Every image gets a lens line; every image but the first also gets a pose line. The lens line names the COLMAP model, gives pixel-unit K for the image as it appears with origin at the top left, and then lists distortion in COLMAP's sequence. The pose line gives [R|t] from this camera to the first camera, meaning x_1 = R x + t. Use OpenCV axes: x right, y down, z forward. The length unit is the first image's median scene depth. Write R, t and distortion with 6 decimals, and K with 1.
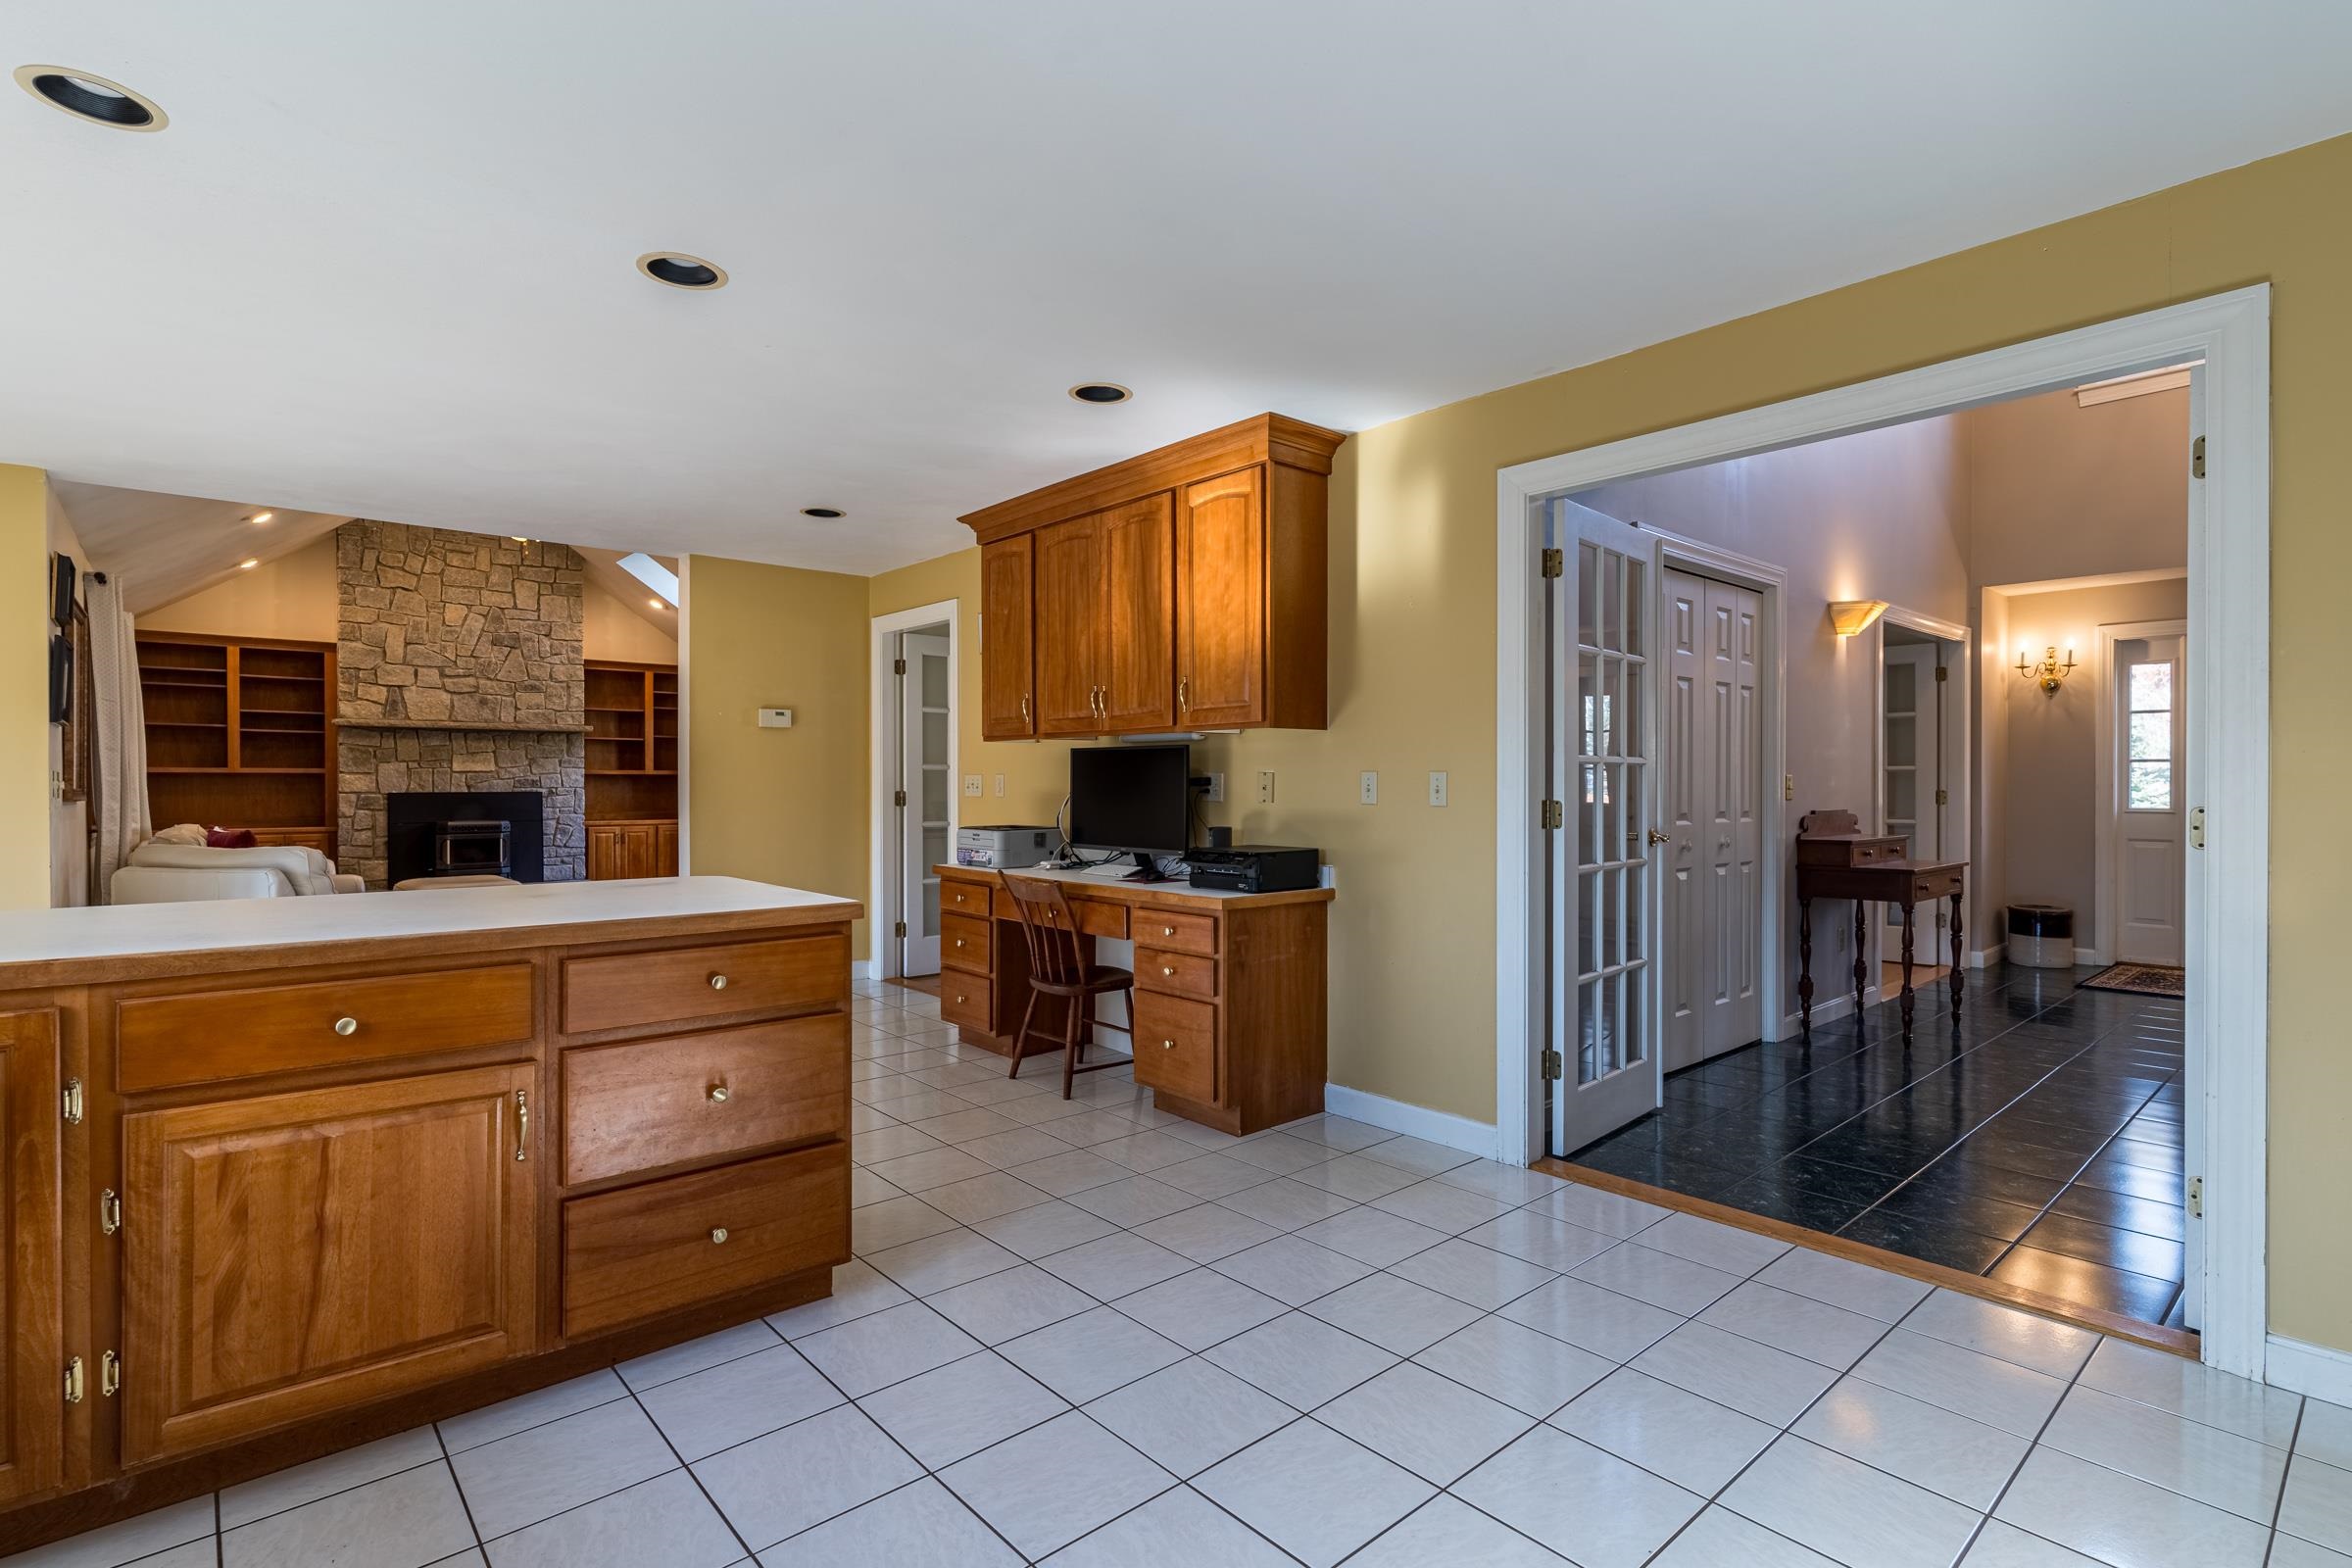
lens RADIAL K [[1121.2, 0, 1175.6], [0, 1121.2, 787.2], [0, 0, 1]] dist [0.005629, -0.000390]
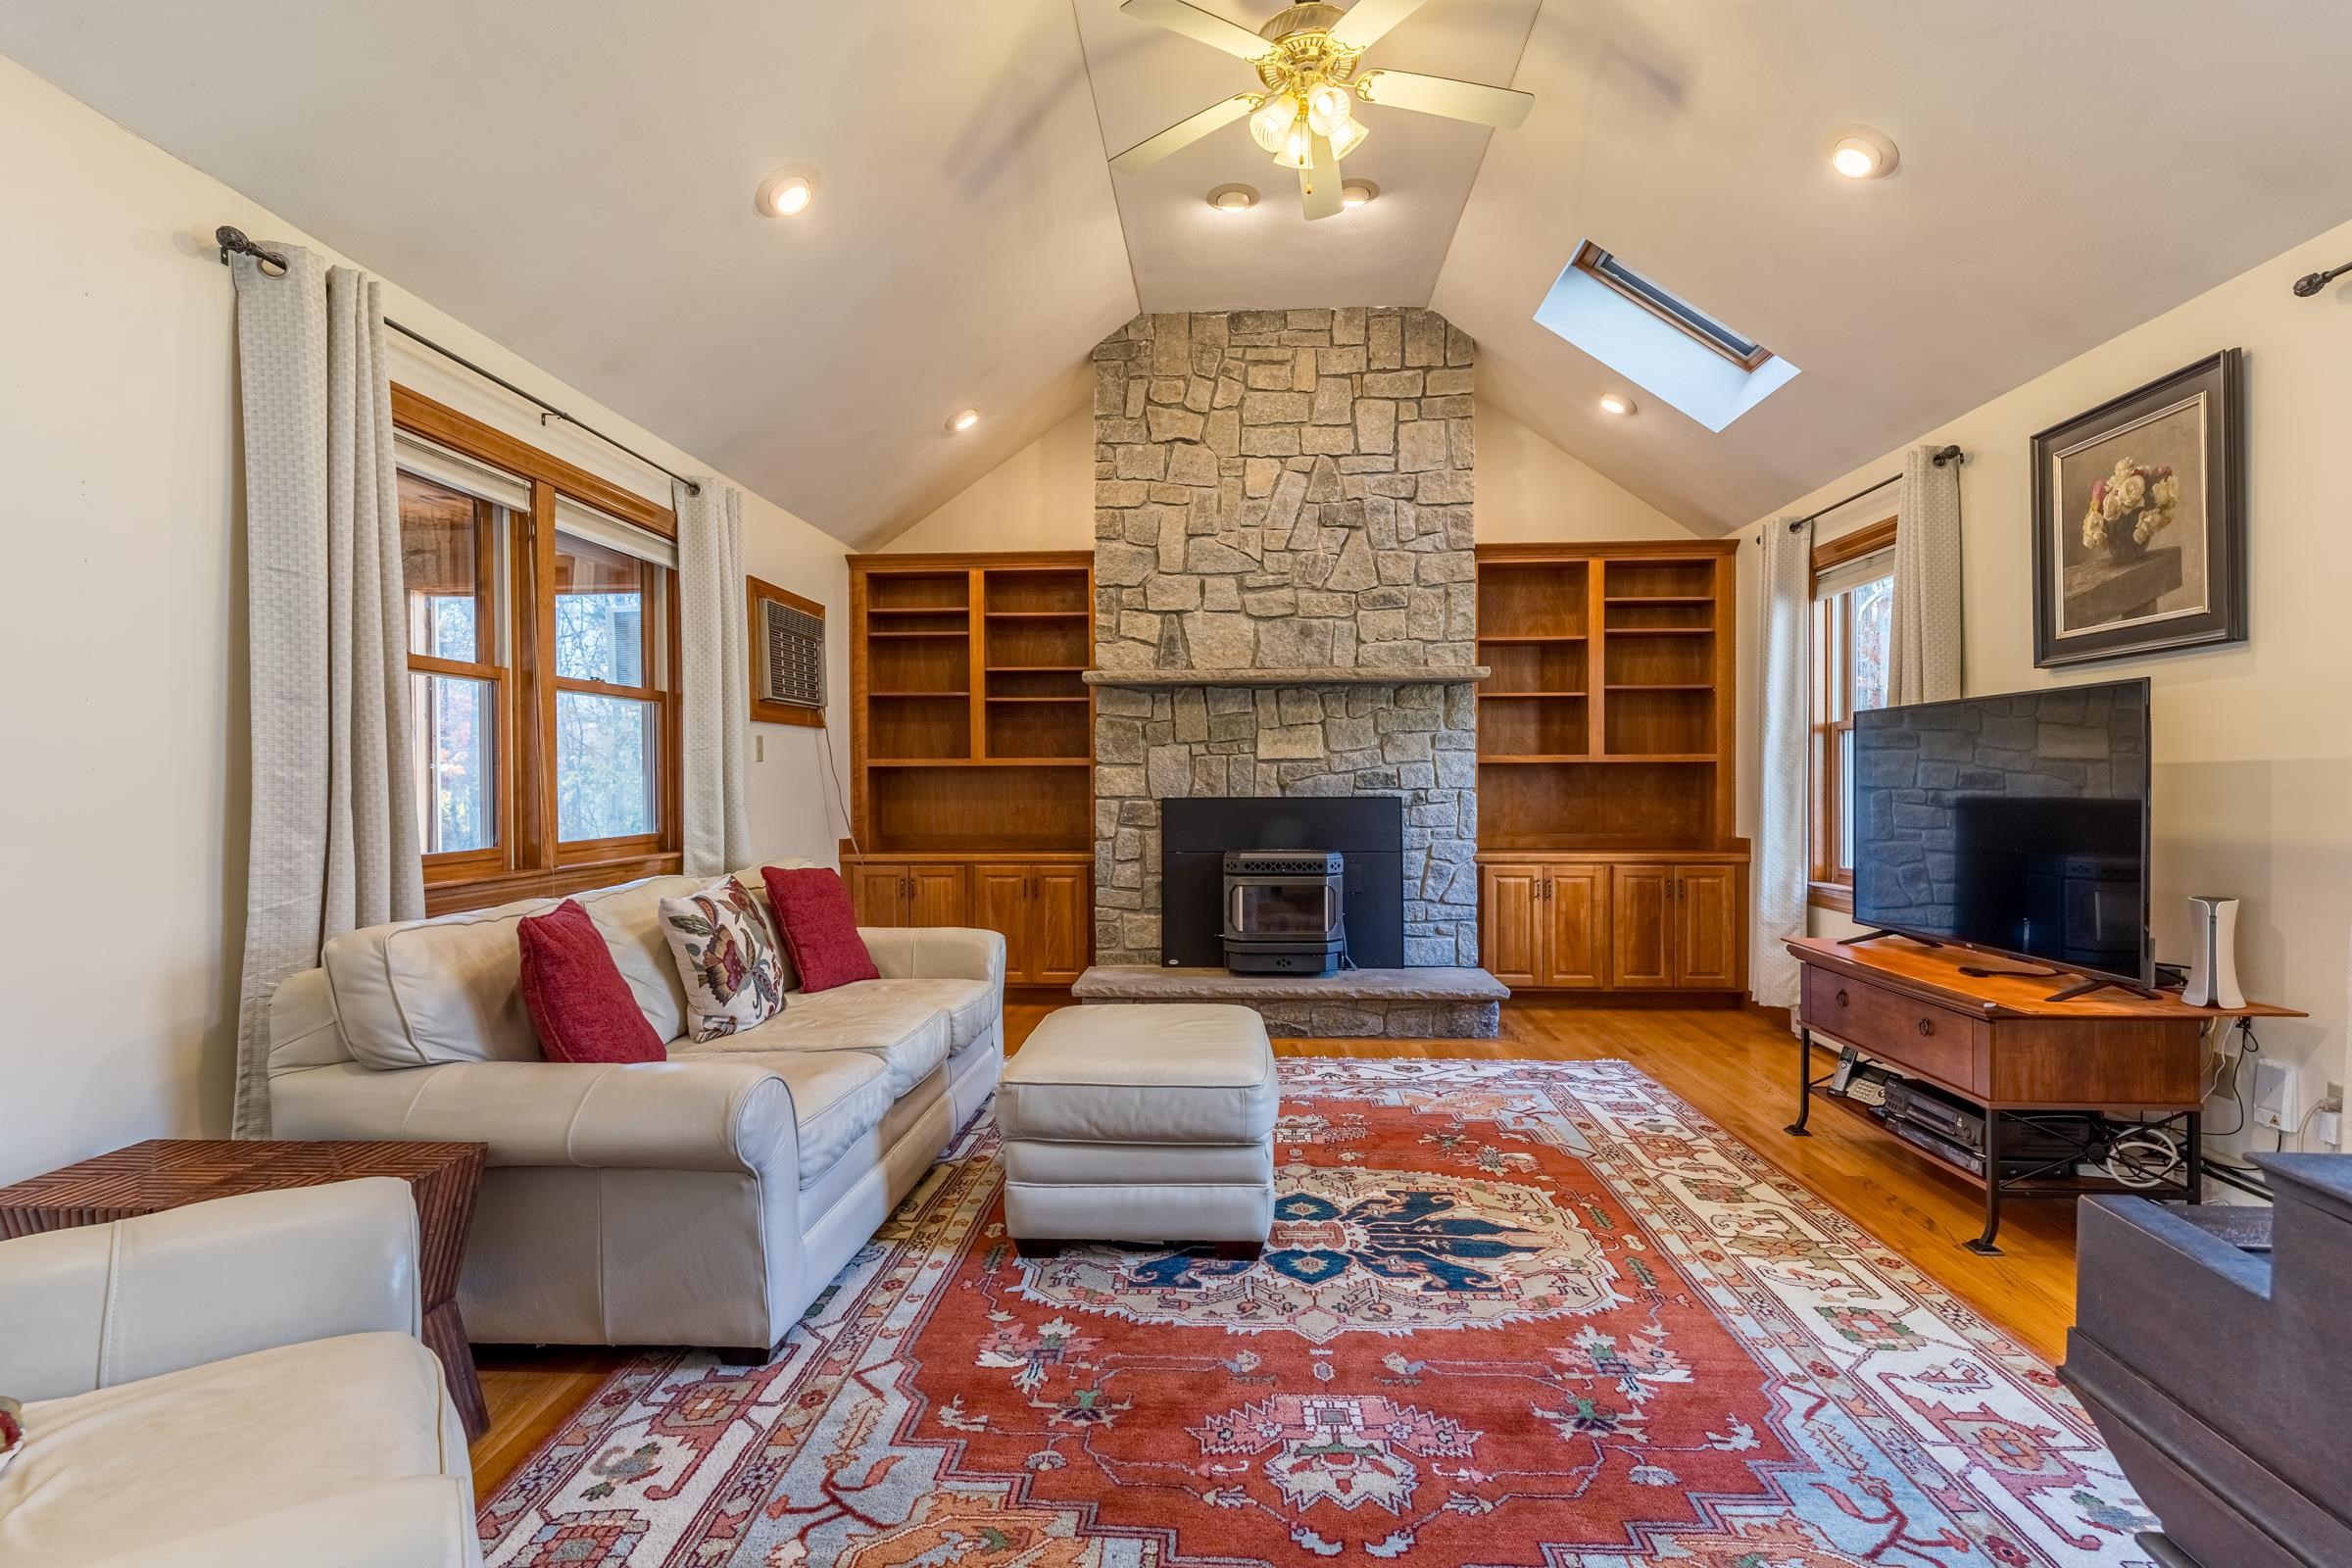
lens RADIAL K [[1121.2, 0, 1180.6], [0, 1121.2, 785.7], [0, 0, 1]] dist [0.005629, -0.000390]
pose [[0.709449, -0.000341, -0.704757, -0.283254], [0.002088, 0.999997, 0.001619, -0.002129], [0.704754, -0.002620, 0.709447, 0.587258]]
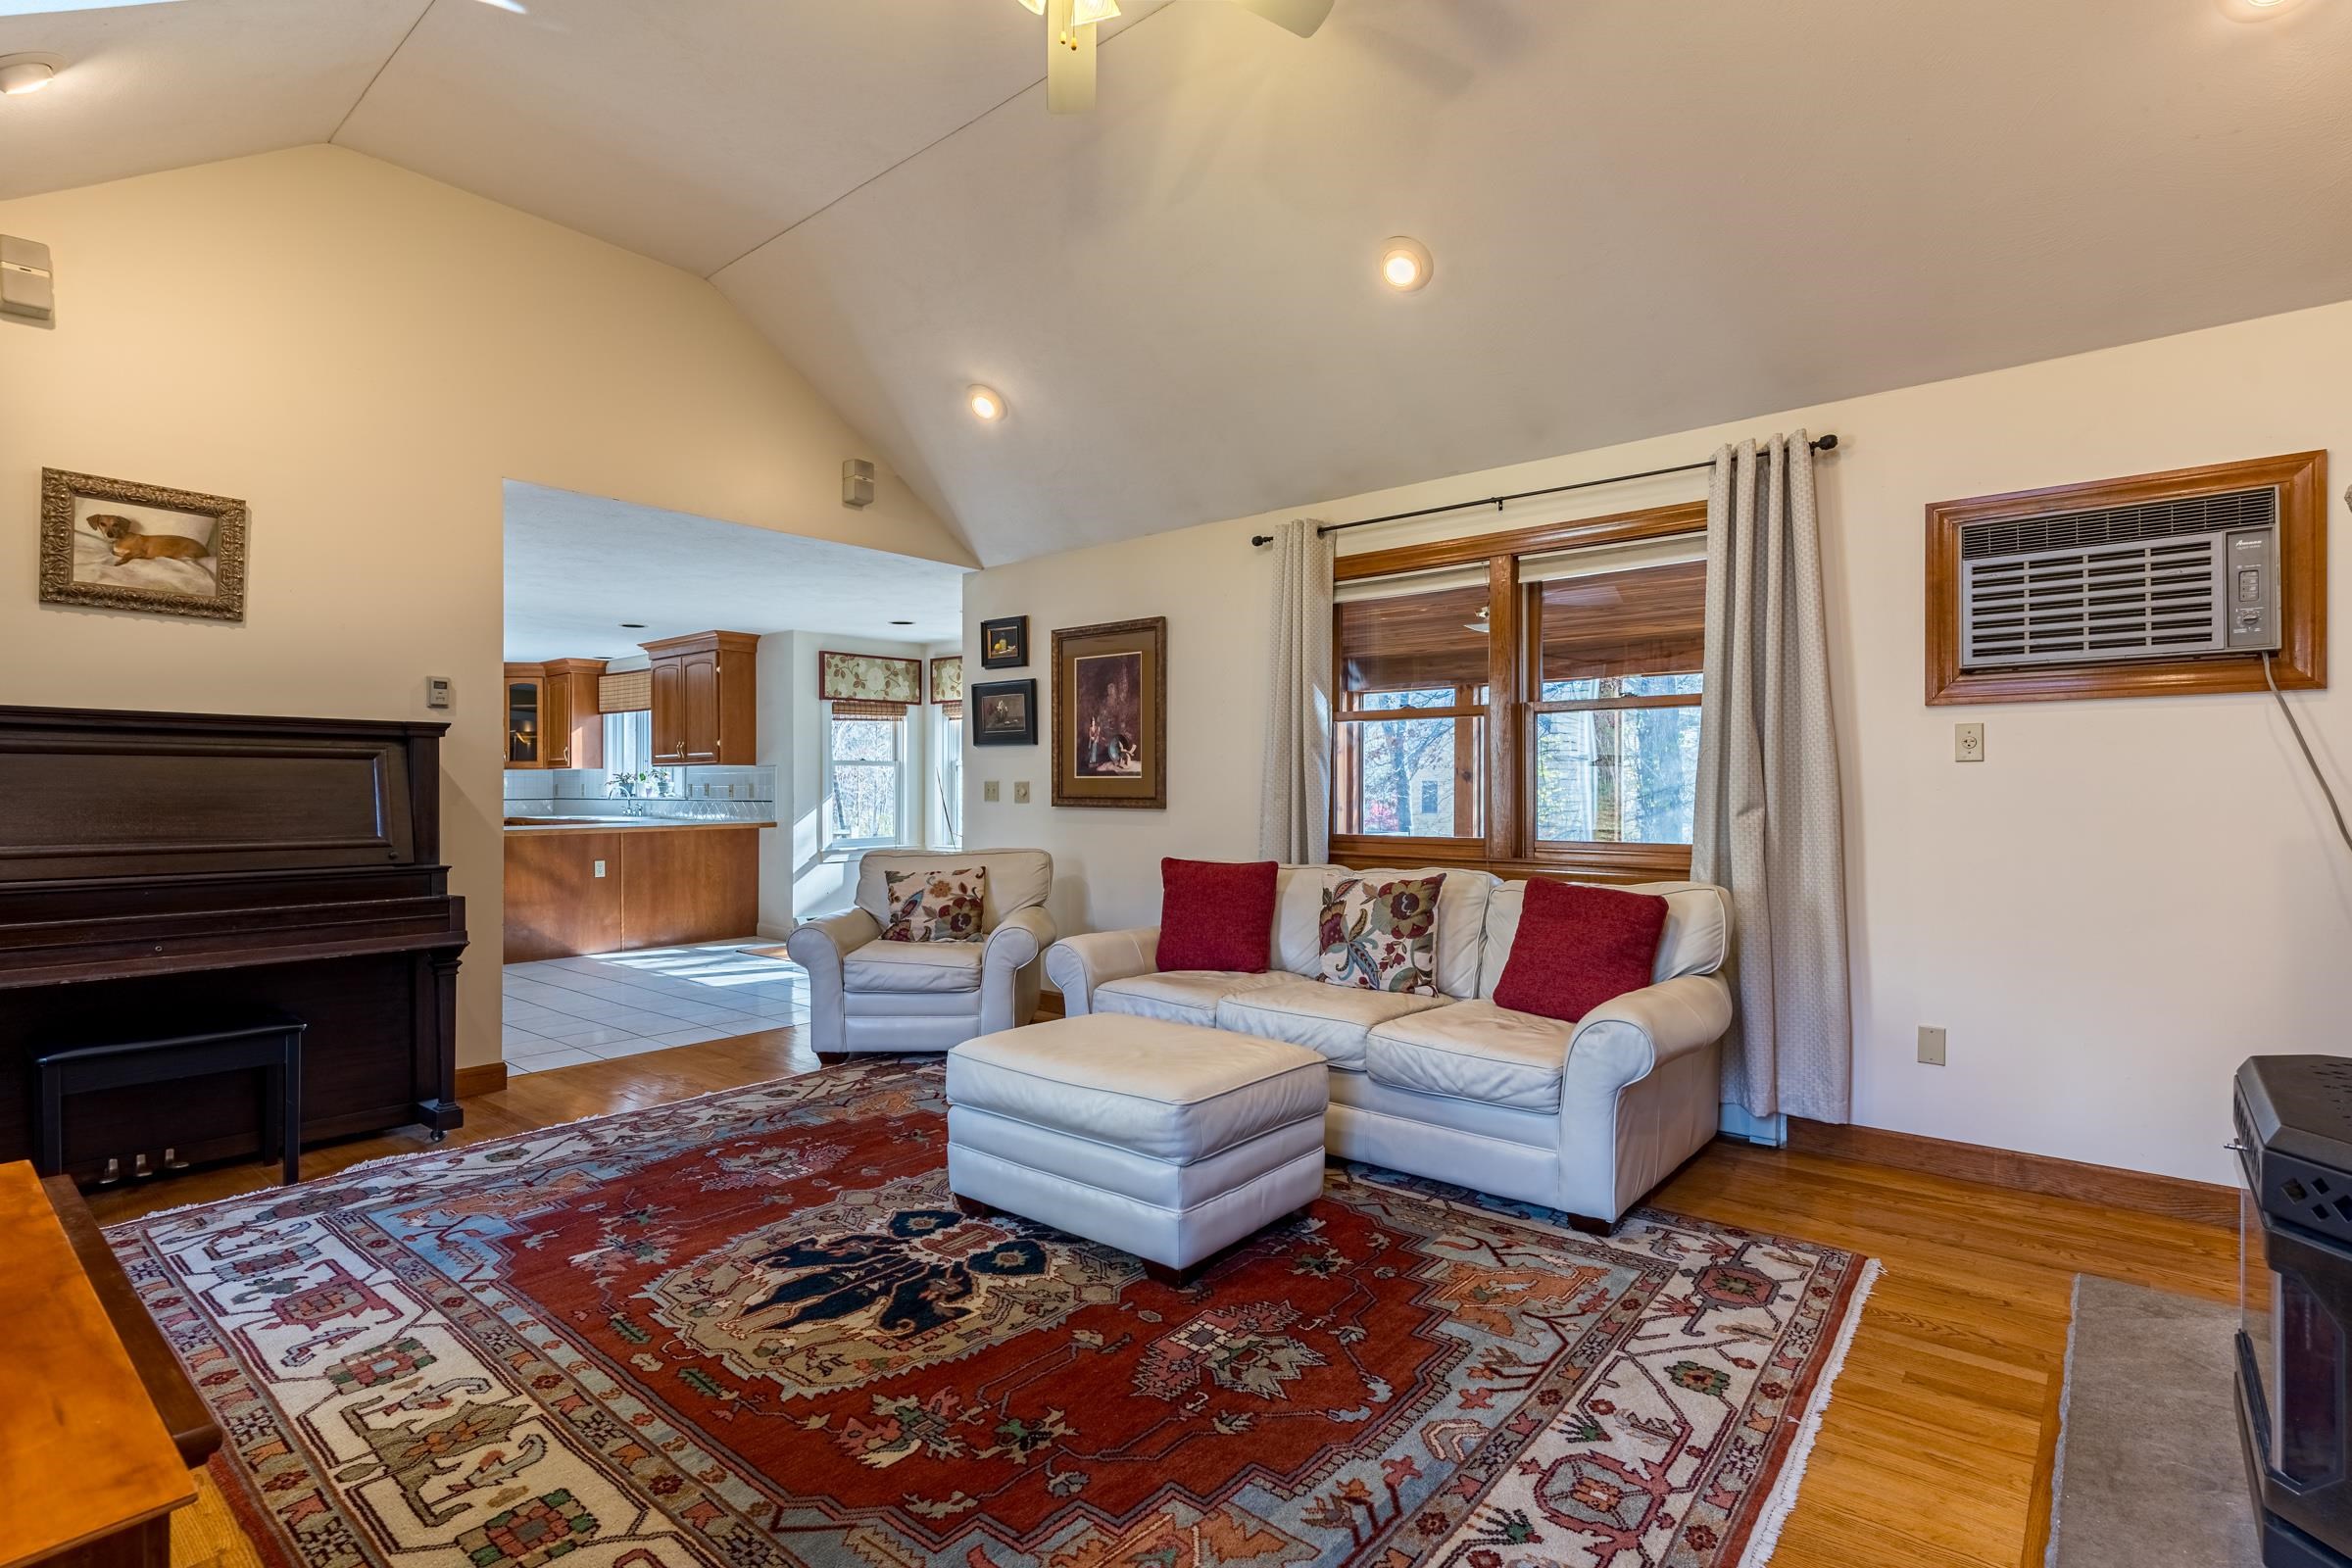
lens RADIAL K [[1121.2, 0, 1171.3], [0, 1121.2, 772.5], [0, 0, 1]] dist [0.005629, -0.000390]
pose [[-0.989225, -0.002346, -0.146387, -0.472258], [-0.000673, 0.999934, -0.011474, -0.004812], [0.146404, -0.011252, -0.989161, 1.108258]]
